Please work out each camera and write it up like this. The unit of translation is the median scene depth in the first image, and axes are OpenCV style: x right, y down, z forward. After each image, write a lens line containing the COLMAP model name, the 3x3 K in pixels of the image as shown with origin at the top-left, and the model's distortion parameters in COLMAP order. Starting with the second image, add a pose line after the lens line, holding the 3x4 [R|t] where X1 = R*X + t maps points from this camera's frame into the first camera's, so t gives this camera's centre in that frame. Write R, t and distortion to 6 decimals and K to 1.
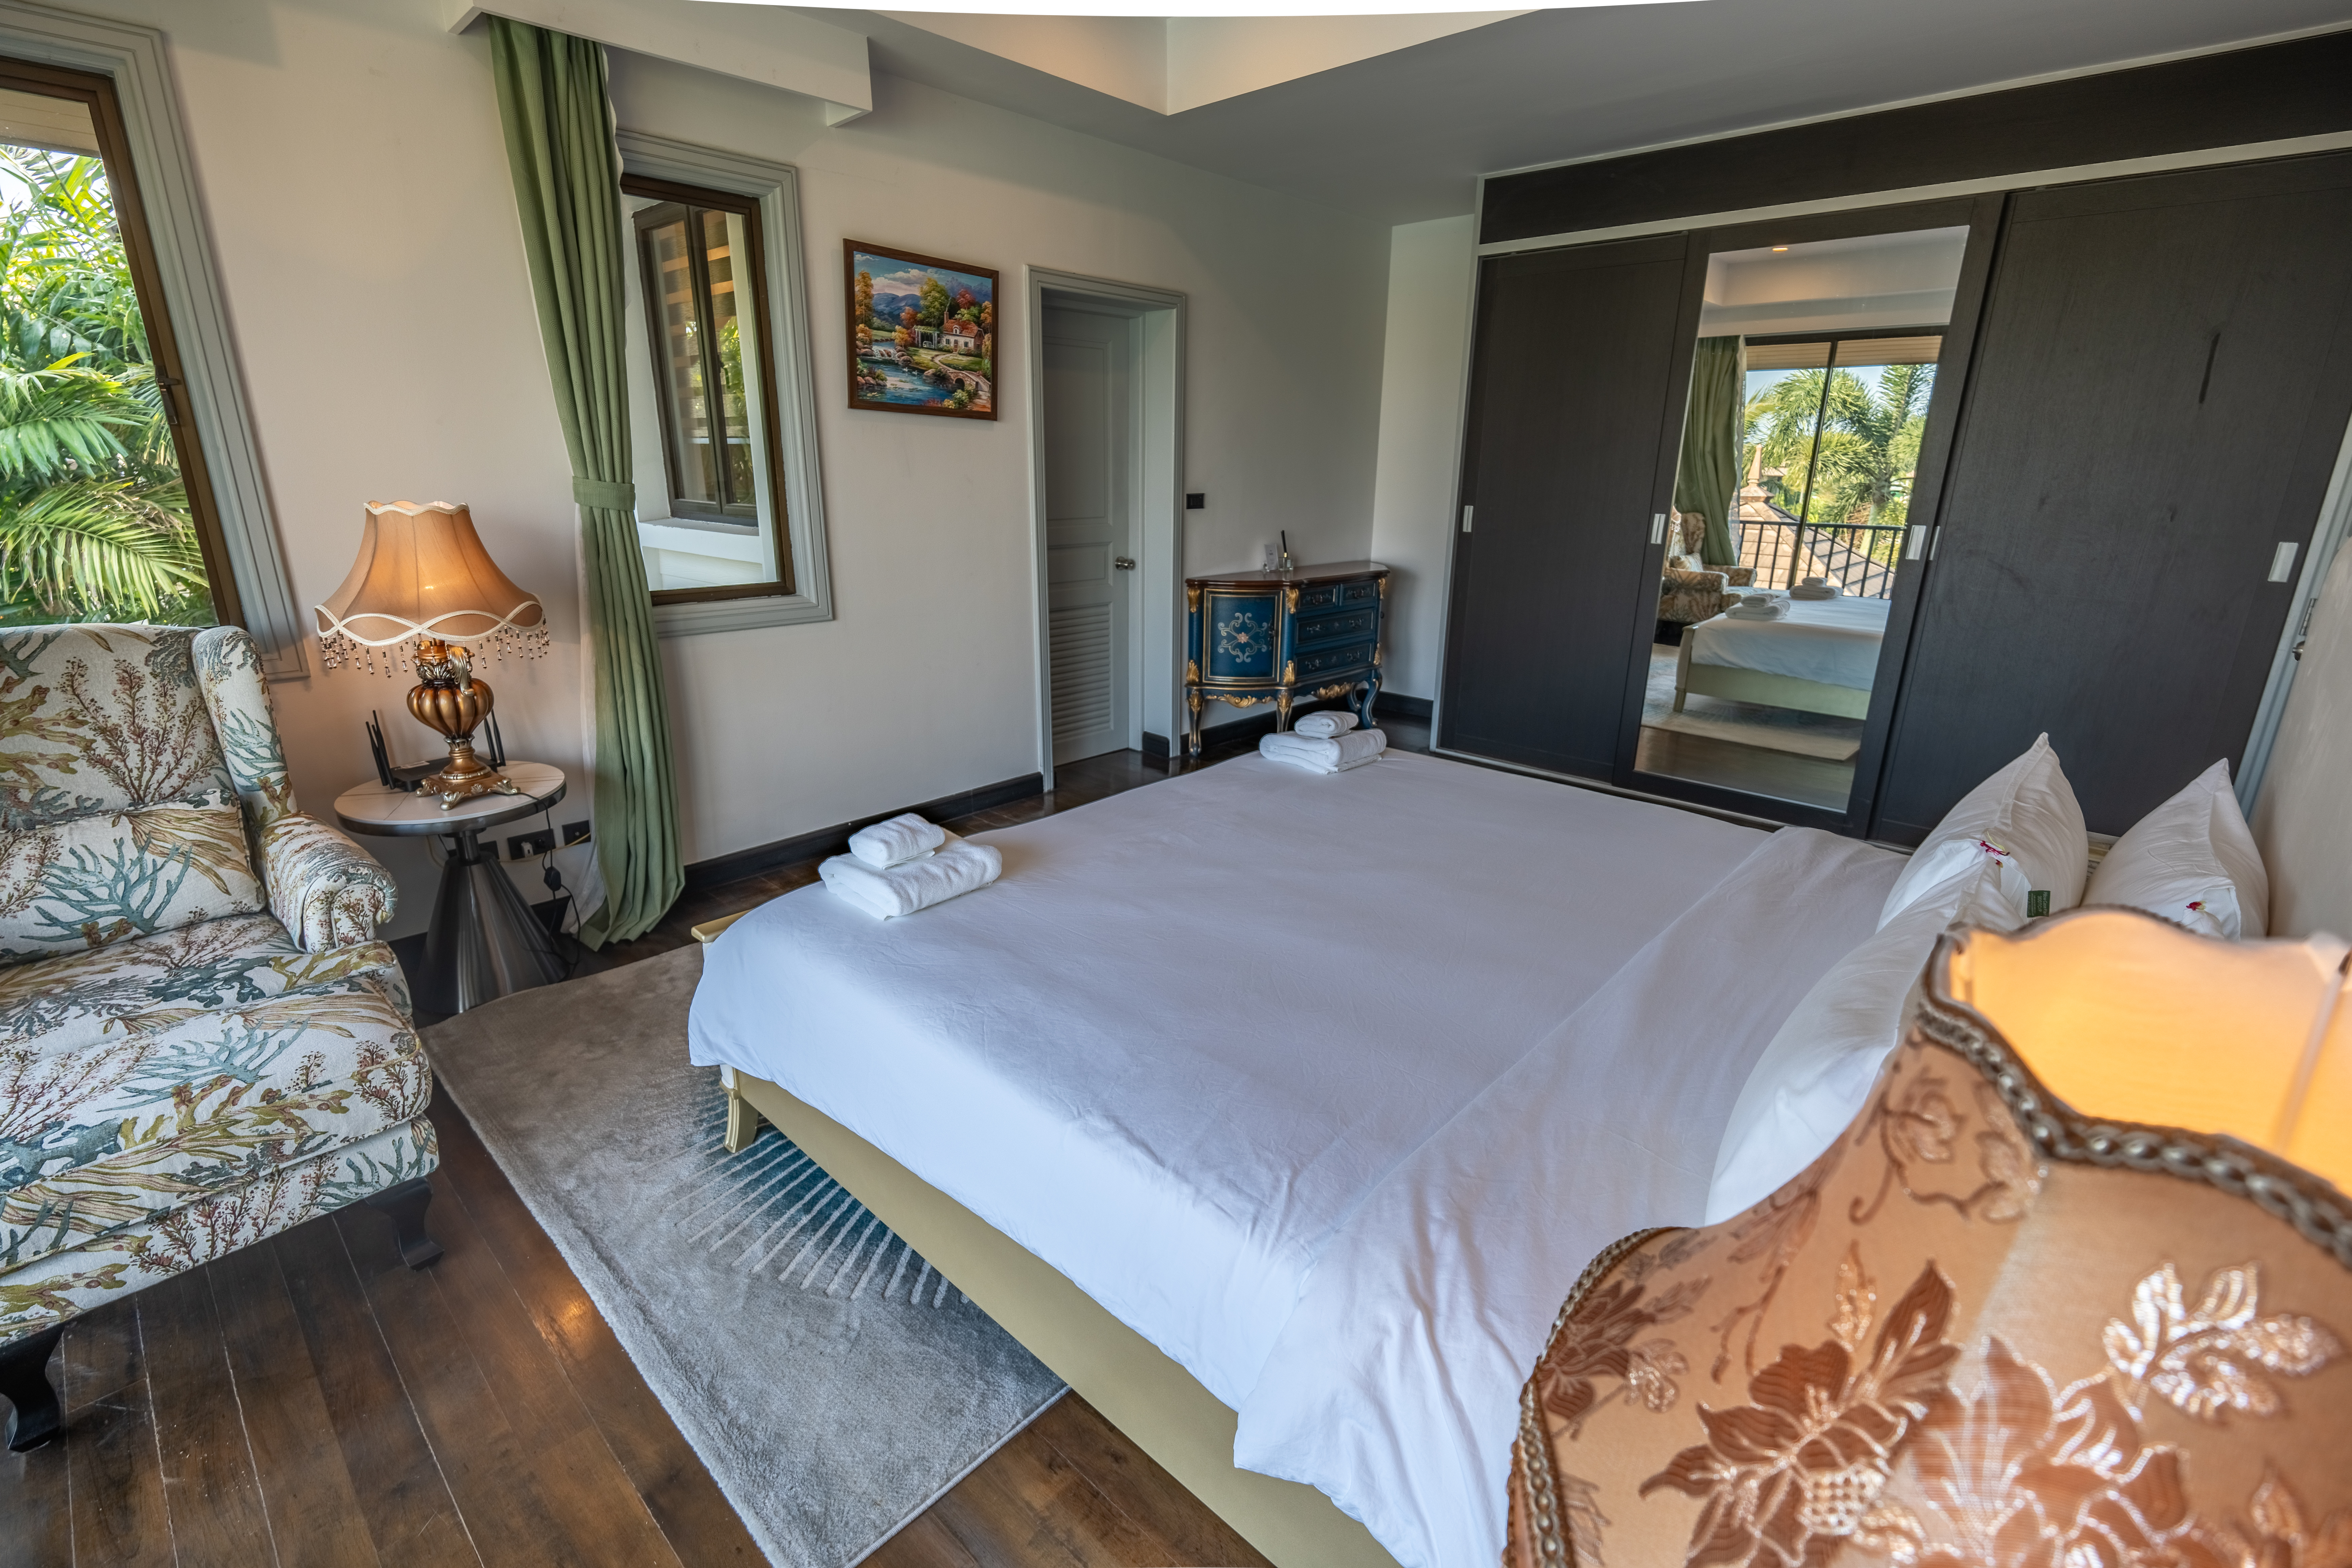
lens RADIAL K [[1065.1, 0, 1153.5], [0, 1065.1, 783.0], [0, 0, 1]] dist [-0.002898, -0.000111]
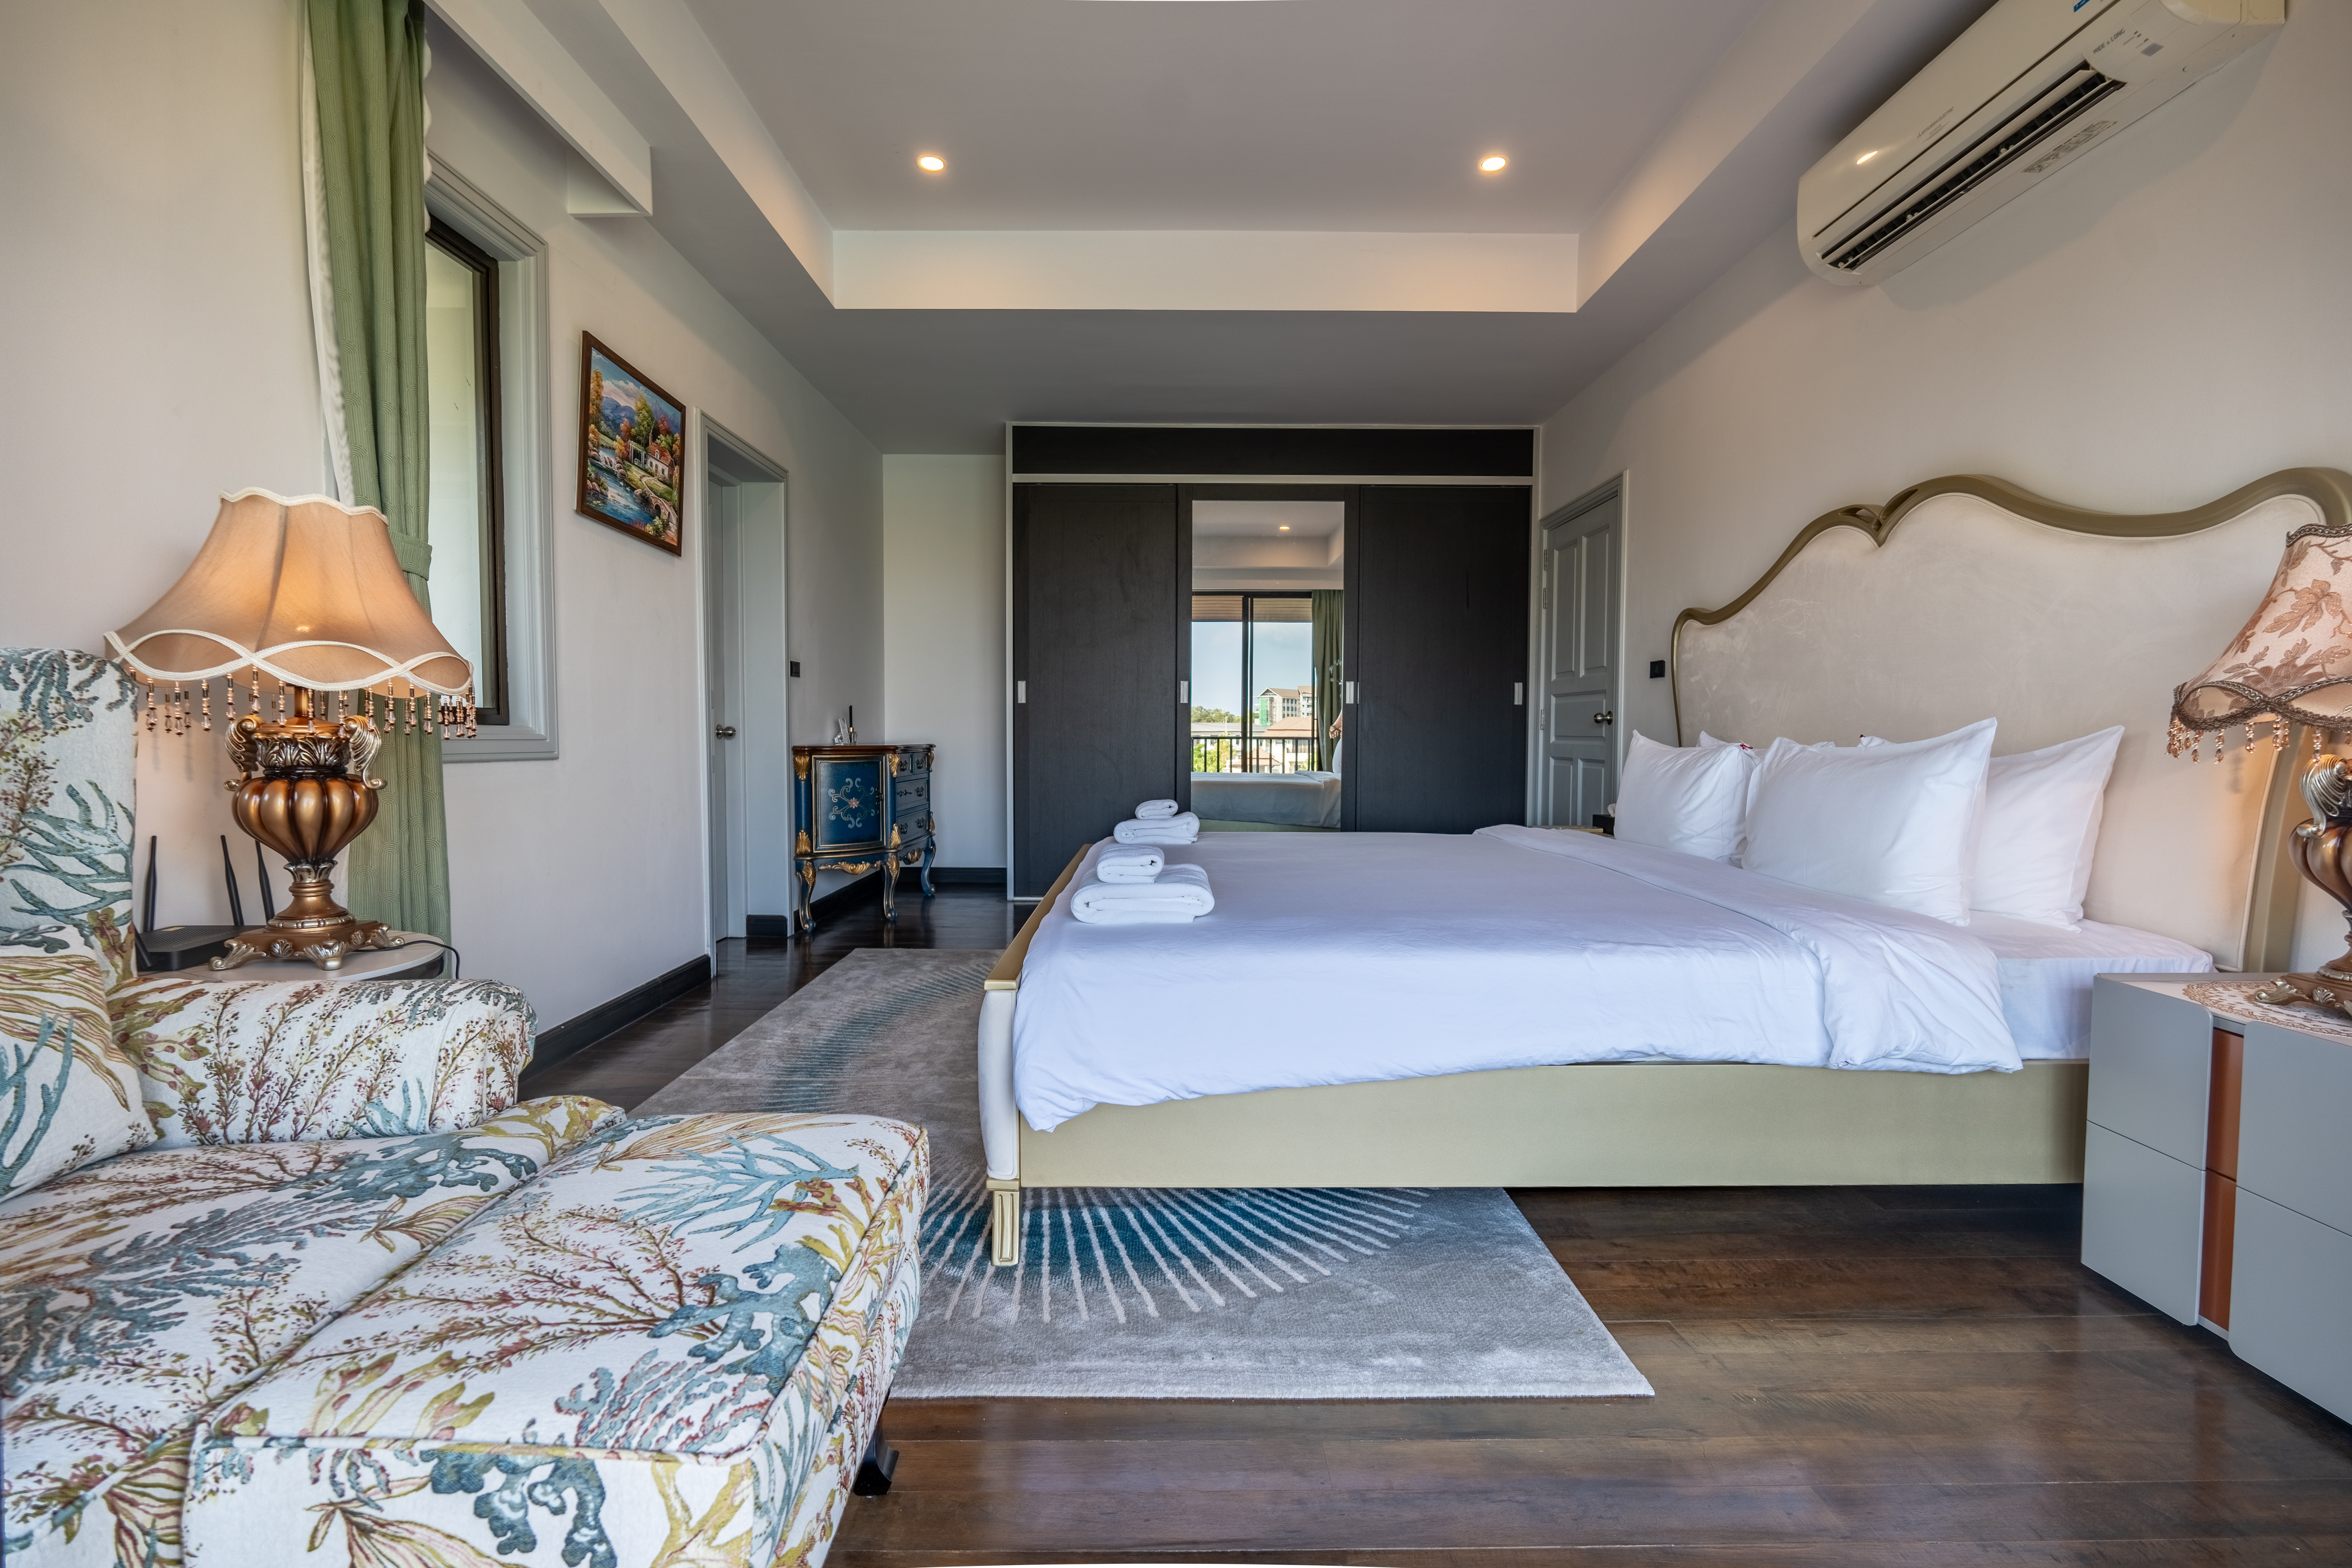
lens RADIAL K [[1065.1, 0, 1153.5], [0, 1065.1, 783.0], [0, 0, 1]] dist [-0.002898, -0.000111]
pose [[0.718305, -0.037306, 0.694727, -0.531514], [0.207935, 0.964431, -0.163203, 0.086509], [-0.663928, 0.261687, 0.700513, 0.150395]]
